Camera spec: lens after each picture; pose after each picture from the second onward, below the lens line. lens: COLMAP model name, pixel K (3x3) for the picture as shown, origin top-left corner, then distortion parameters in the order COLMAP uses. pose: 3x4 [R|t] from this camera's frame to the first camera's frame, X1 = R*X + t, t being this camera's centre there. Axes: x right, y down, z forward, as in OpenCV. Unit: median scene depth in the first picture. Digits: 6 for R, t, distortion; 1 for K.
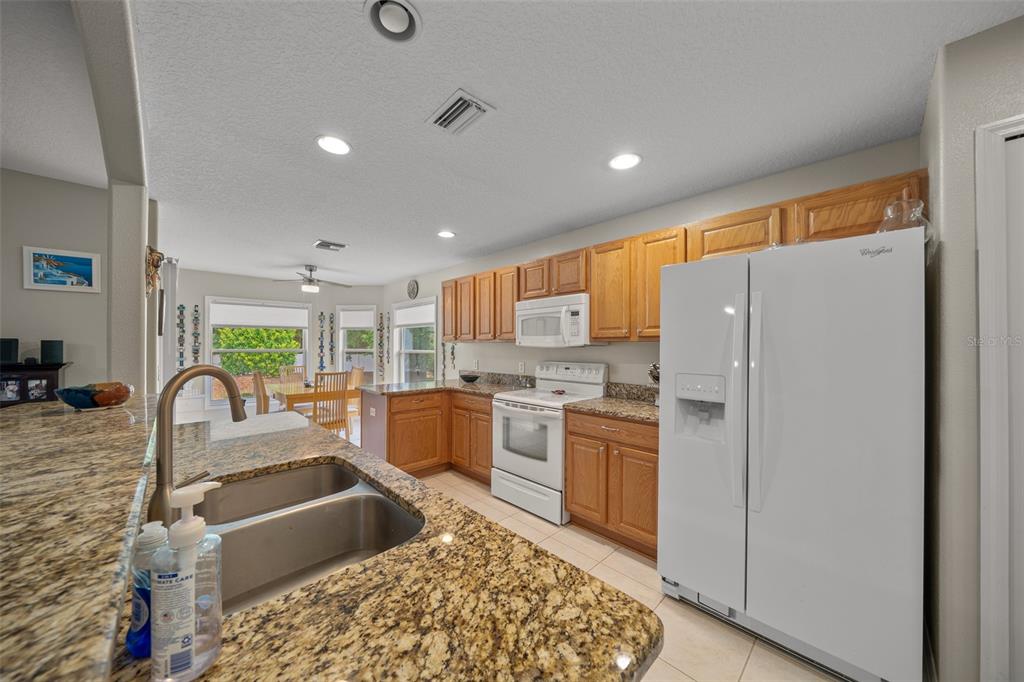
lens RADIAL K [[355.0, 0, 514.2], [0, 355.0, 343.1], [0, 0, 1]] dist [-0.006428, 0.000259]
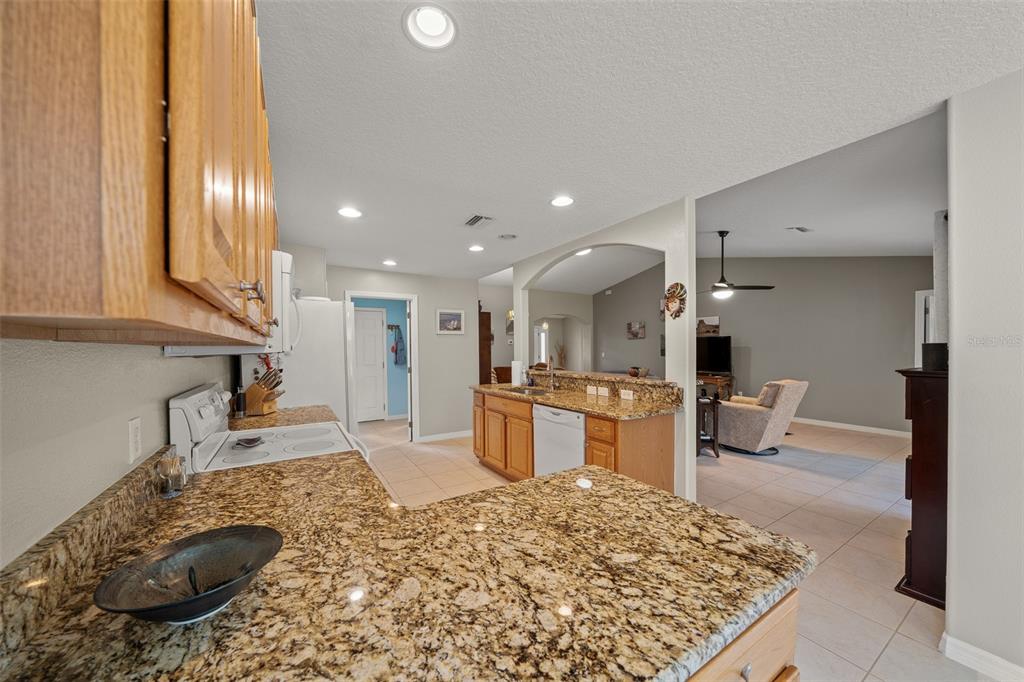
lens RADIAL K [[355.0, 0, 514.9], [0, 355.0, 349.5], [0, 0, 1]] dist [-0.006428, 0.000259]
pose [[-0.977323, 0.005685, 0.211678, -0.377067], [0.004903, 0.999979, -0.004222, 0.004433], [-0.211698, -0.003089, -0.977330, 1.376171]]
